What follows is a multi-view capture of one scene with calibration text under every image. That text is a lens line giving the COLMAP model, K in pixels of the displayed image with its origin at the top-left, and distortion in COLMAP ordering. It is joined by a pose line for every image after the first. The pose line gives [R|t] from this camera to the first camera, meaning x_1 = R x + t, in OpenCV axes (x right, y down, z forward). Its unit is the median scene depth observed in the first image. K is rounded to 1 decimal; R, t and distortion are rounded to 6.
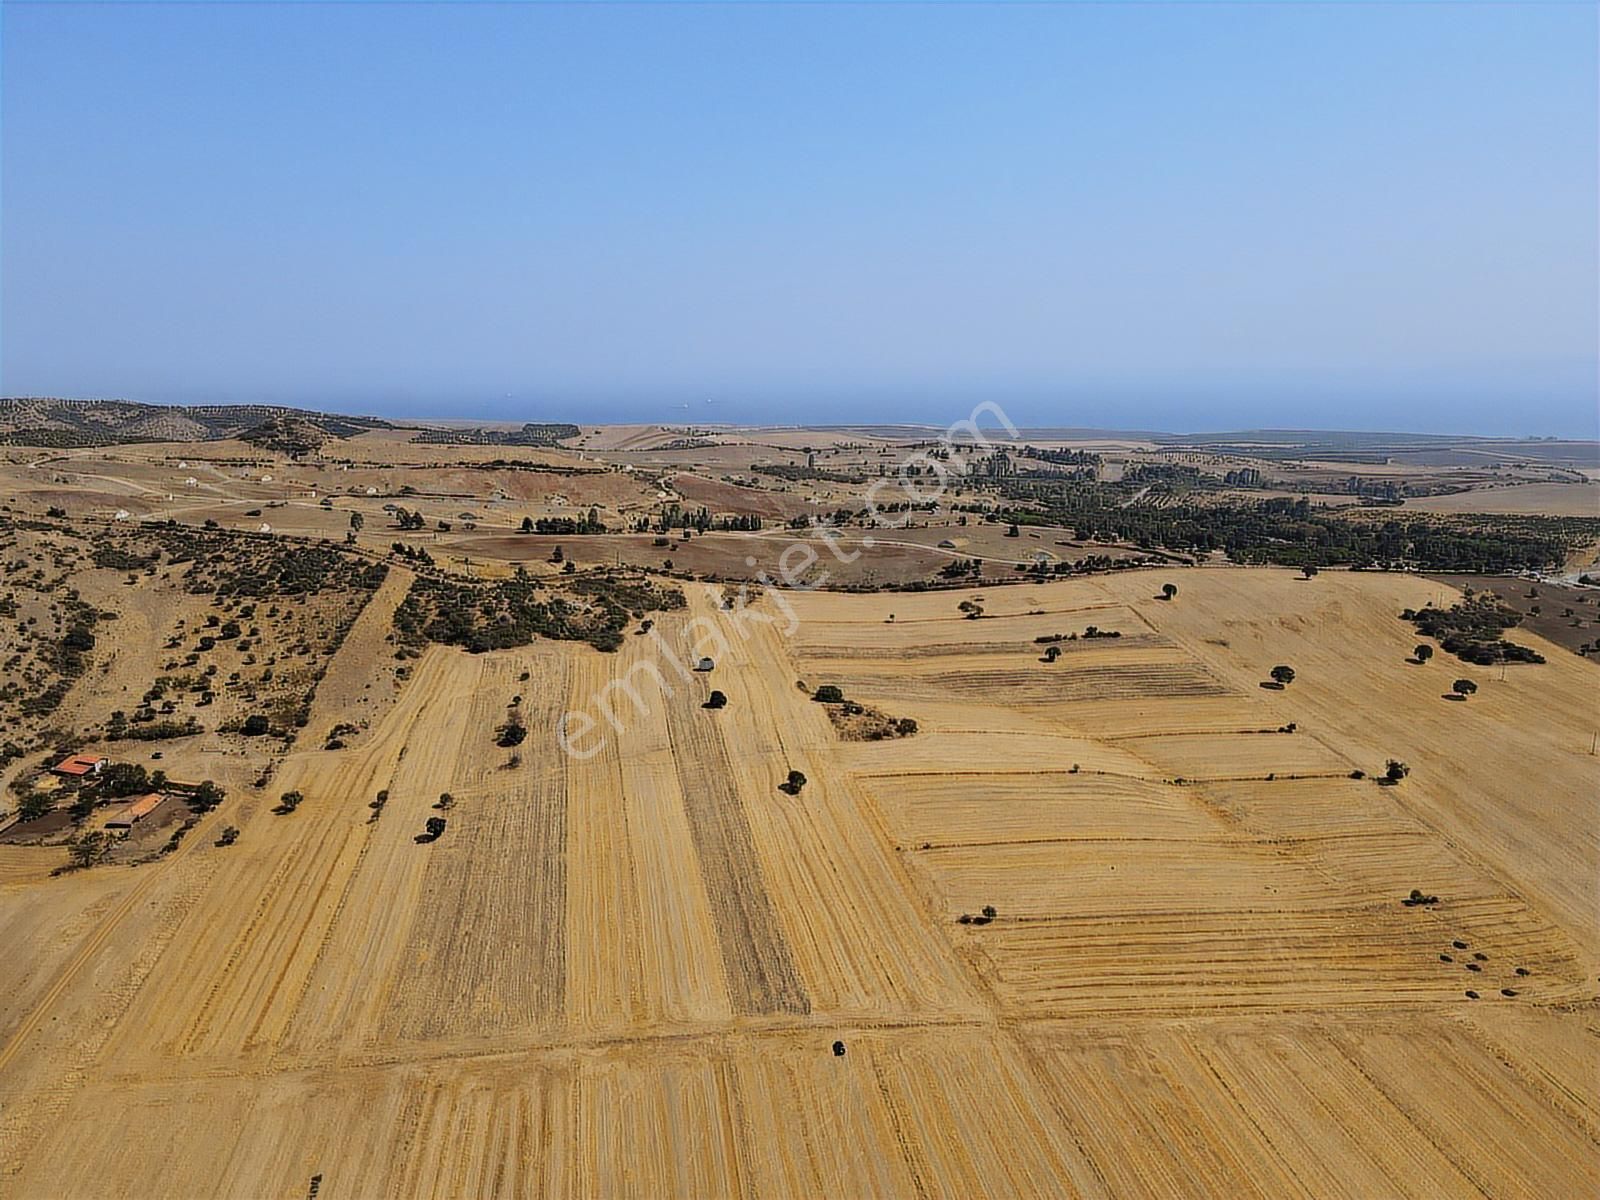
lens RADIAL K [[1166.9, 0, 796.1], [0, 1166.9, 598.5], [0, 0, 1]] dist [0.005921, 0.019847]
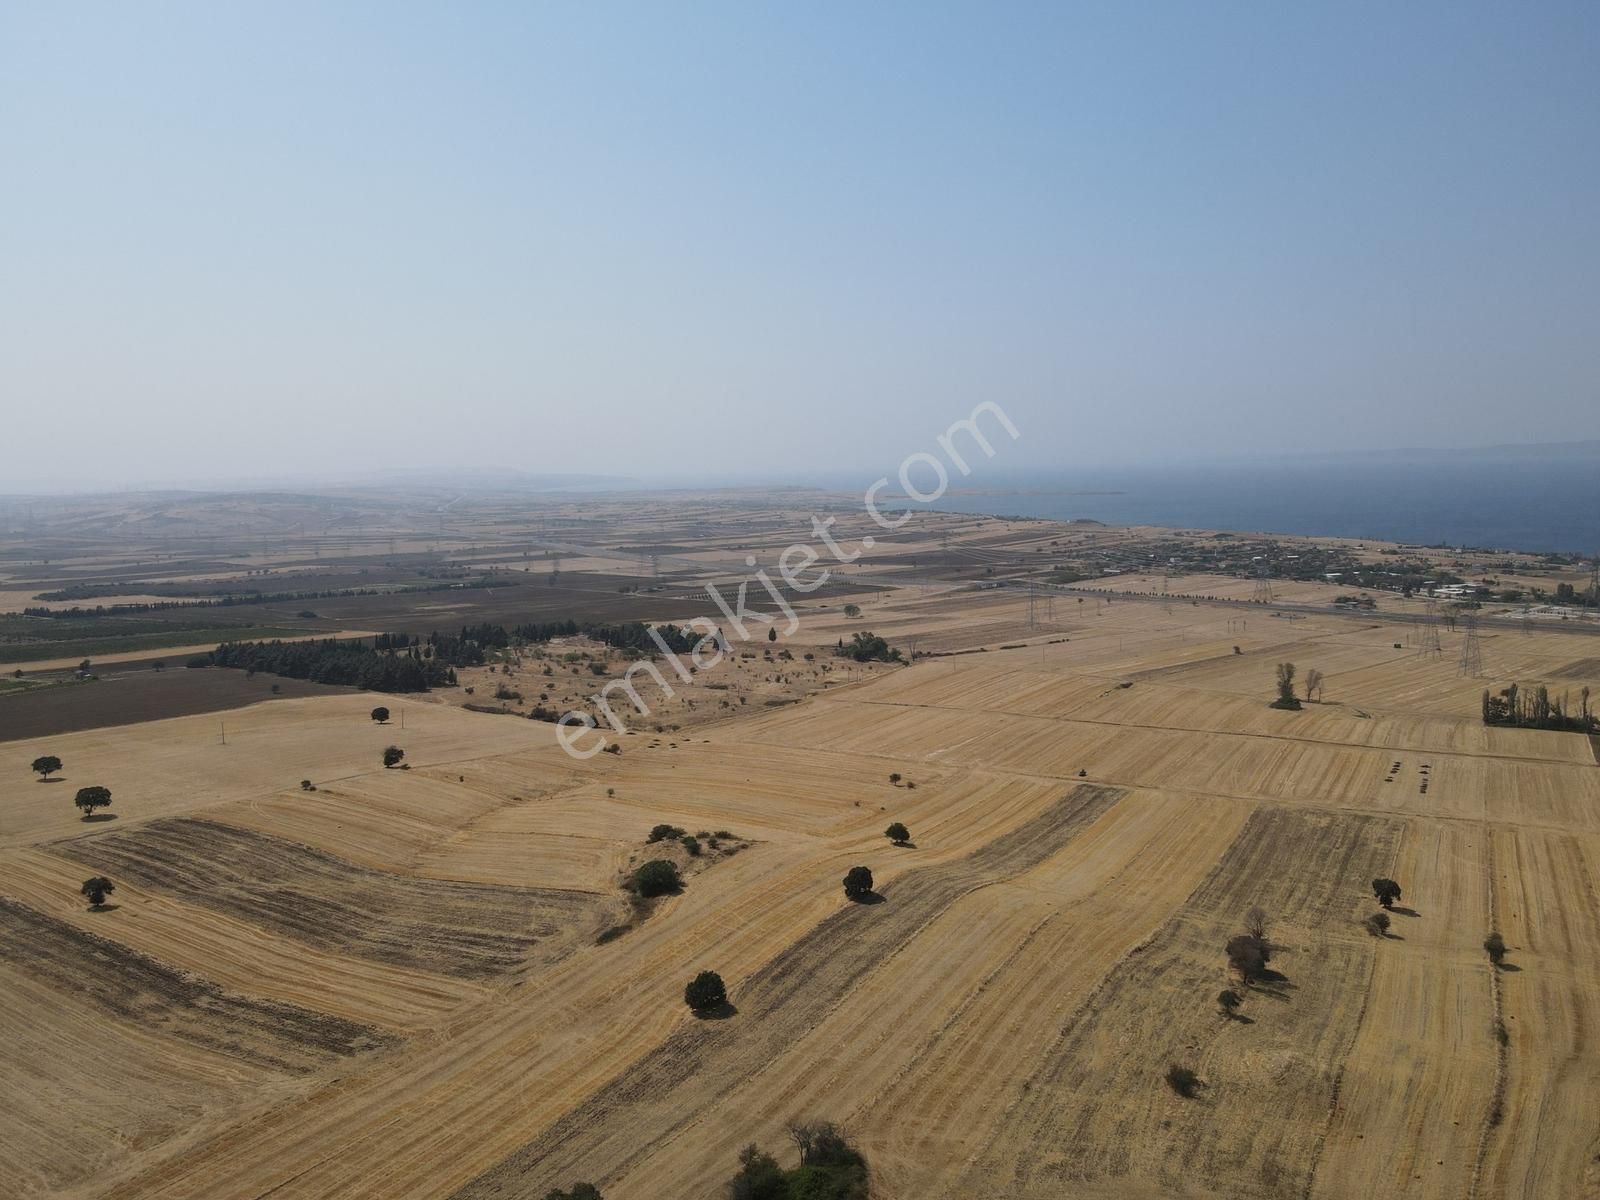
lens RADIAL K [[1166.9, 0, 794.1], [0, 1166.9, 599.8], [0, 0, 1]] dist [0.005921, 0.019847]
pose [[-0.777637, -0.047761, 0.626896, -0.378167], [0.152434, 0.953036, 0.261697, -0.186430], [-0.609954, 0.299066, -0.733836, 1.373930]]
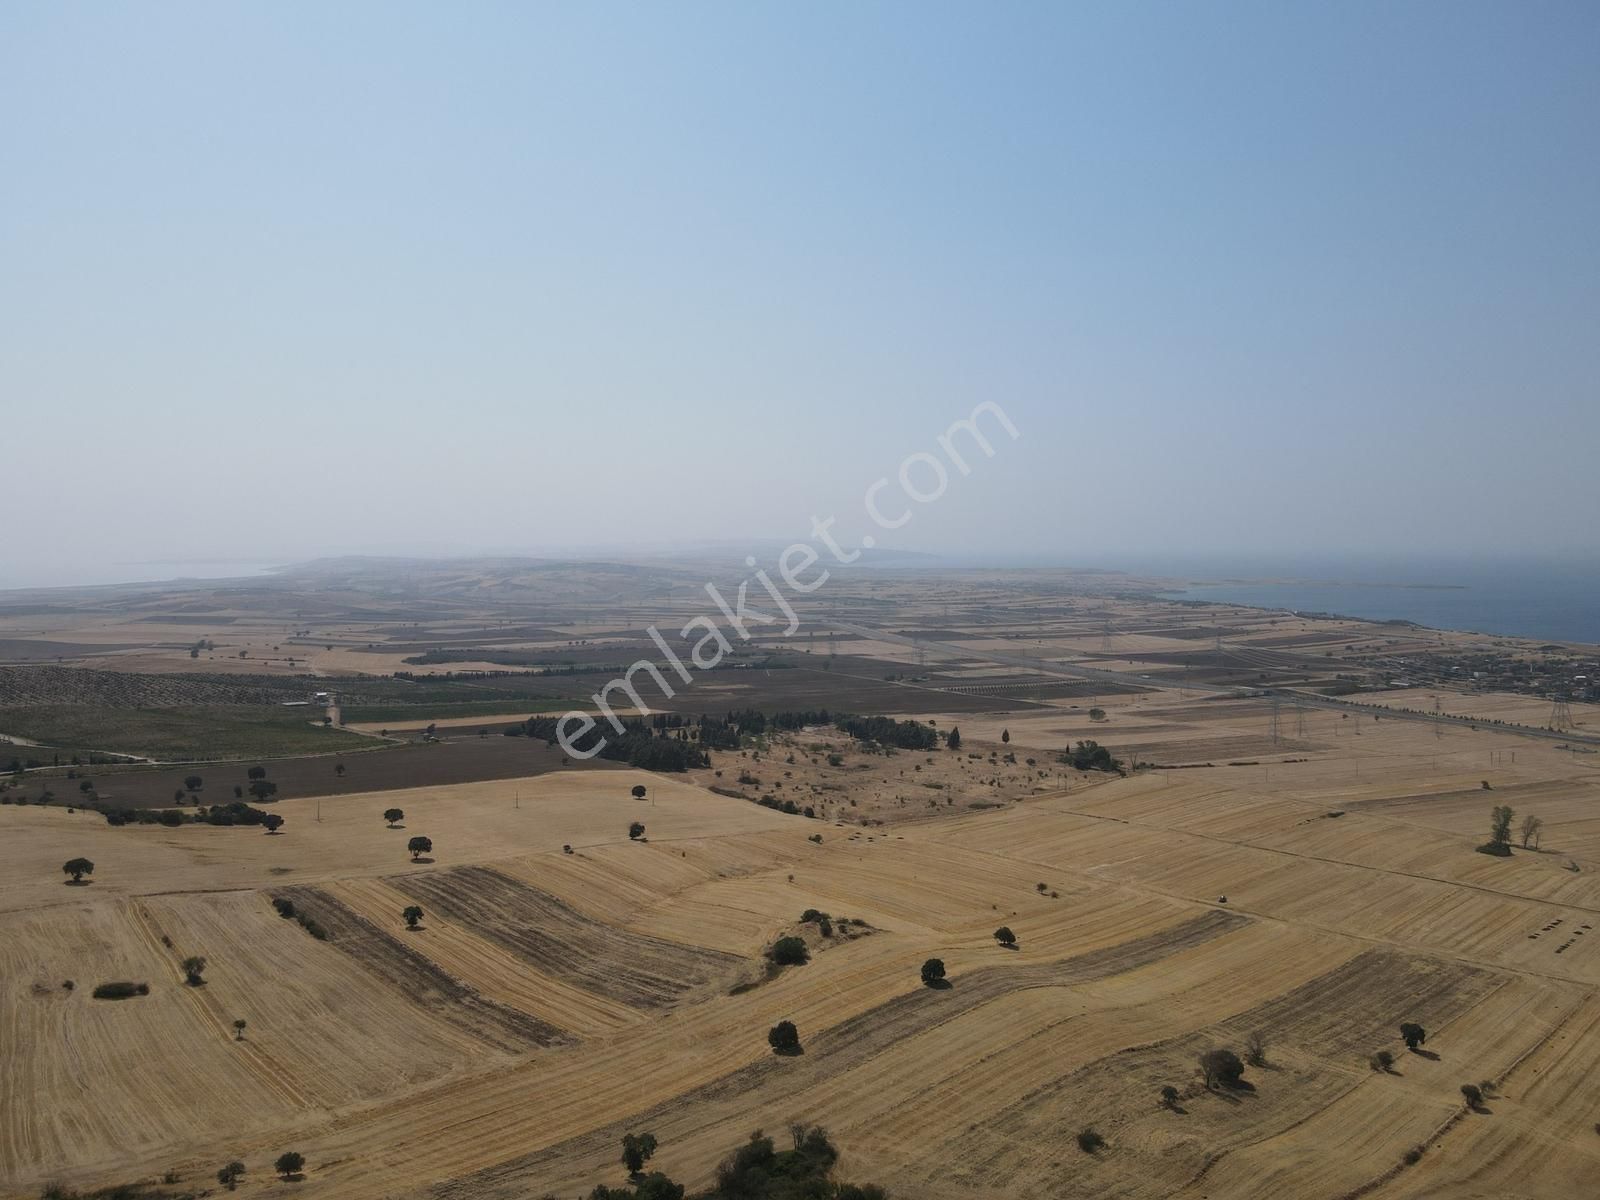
lens RADIAL K [[1166.9, 0, 793.7], [0, 1166.9, 611.8], [0, 0, 1]] dist [0.005921, 0.019847]
pose [[-0.591534, -0.039987, 0.805288, -0.570155], [0.165015, 0.971624, 0.169460, -0.254474], [-0.789213, 0.233126, -0.568150, 1.407733]]
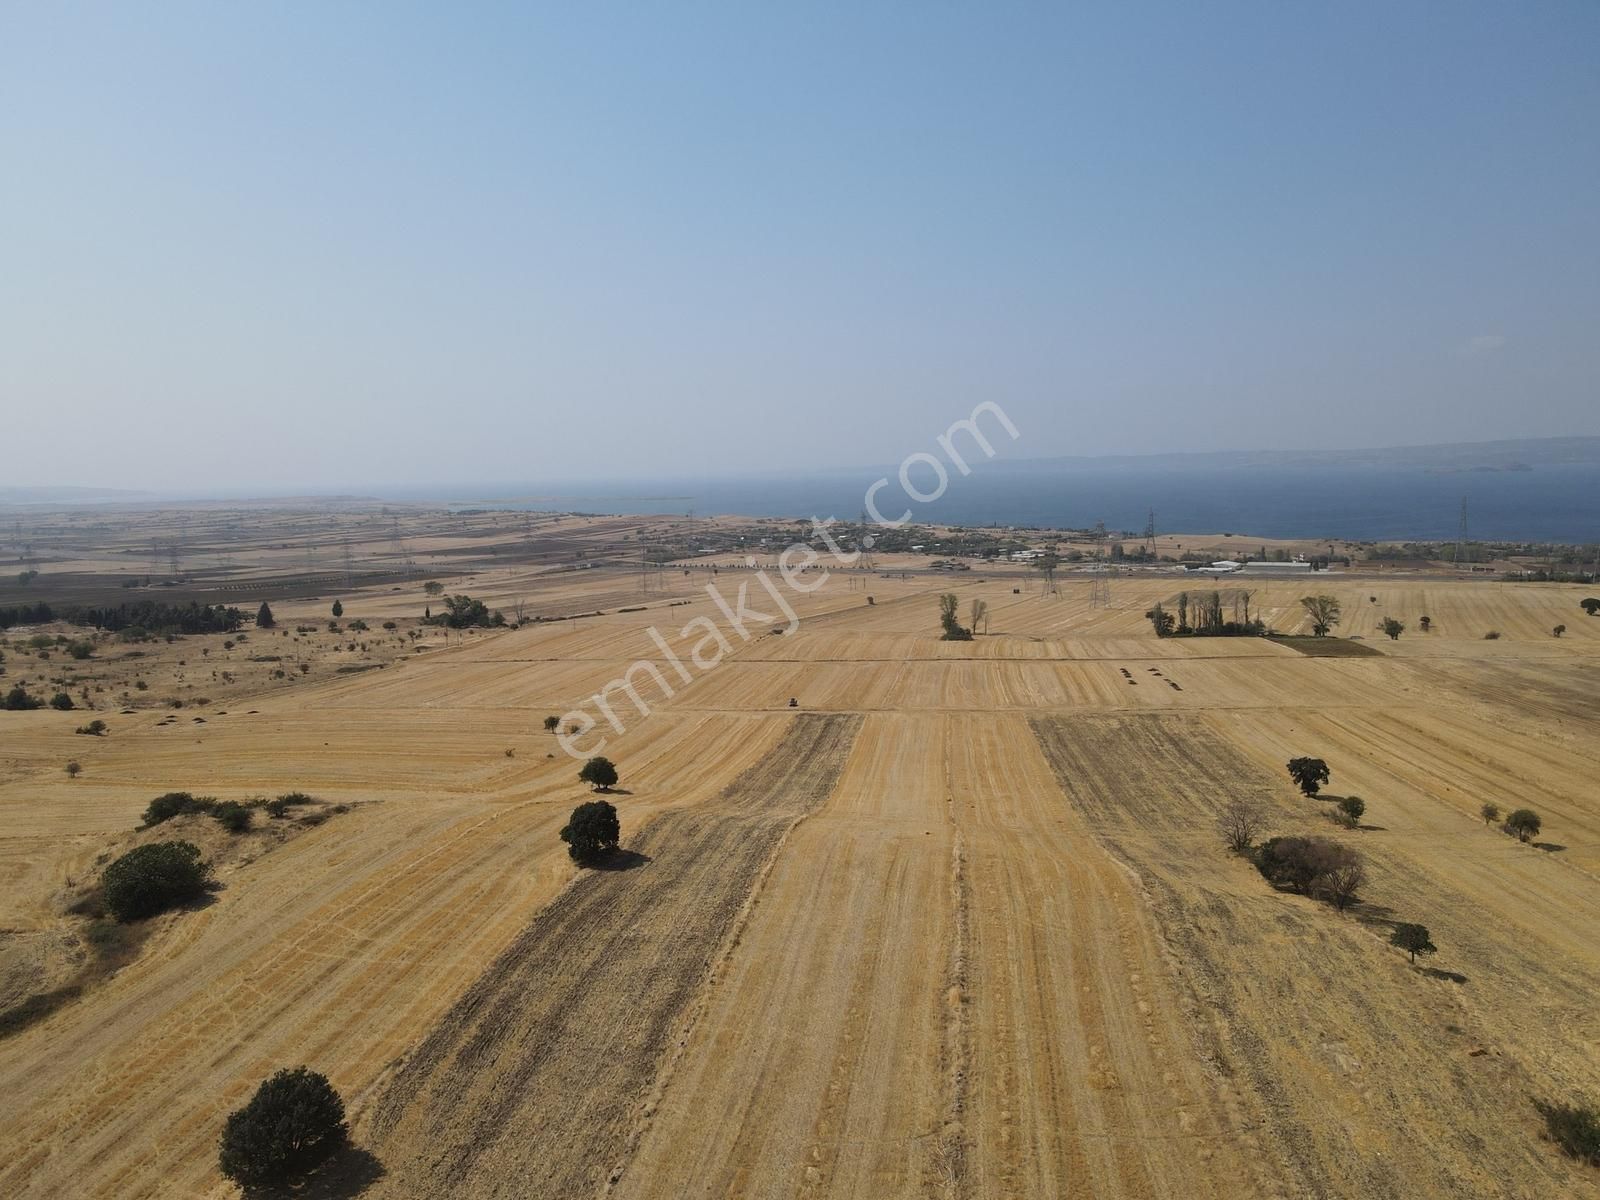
lens RADIAL K [[1166.9, 0, 794.4], [0, 1166.9, 597.7], [0, 0, 1]] dist [0.005921, 0.019847]
pose [[-0.951471, -0.005936, 0.307682, -0.198899], [0.088678, 0.952117, 0.292592, -0.045641], [-0.294686, 0.305678, -0.905385, 1.218171]]
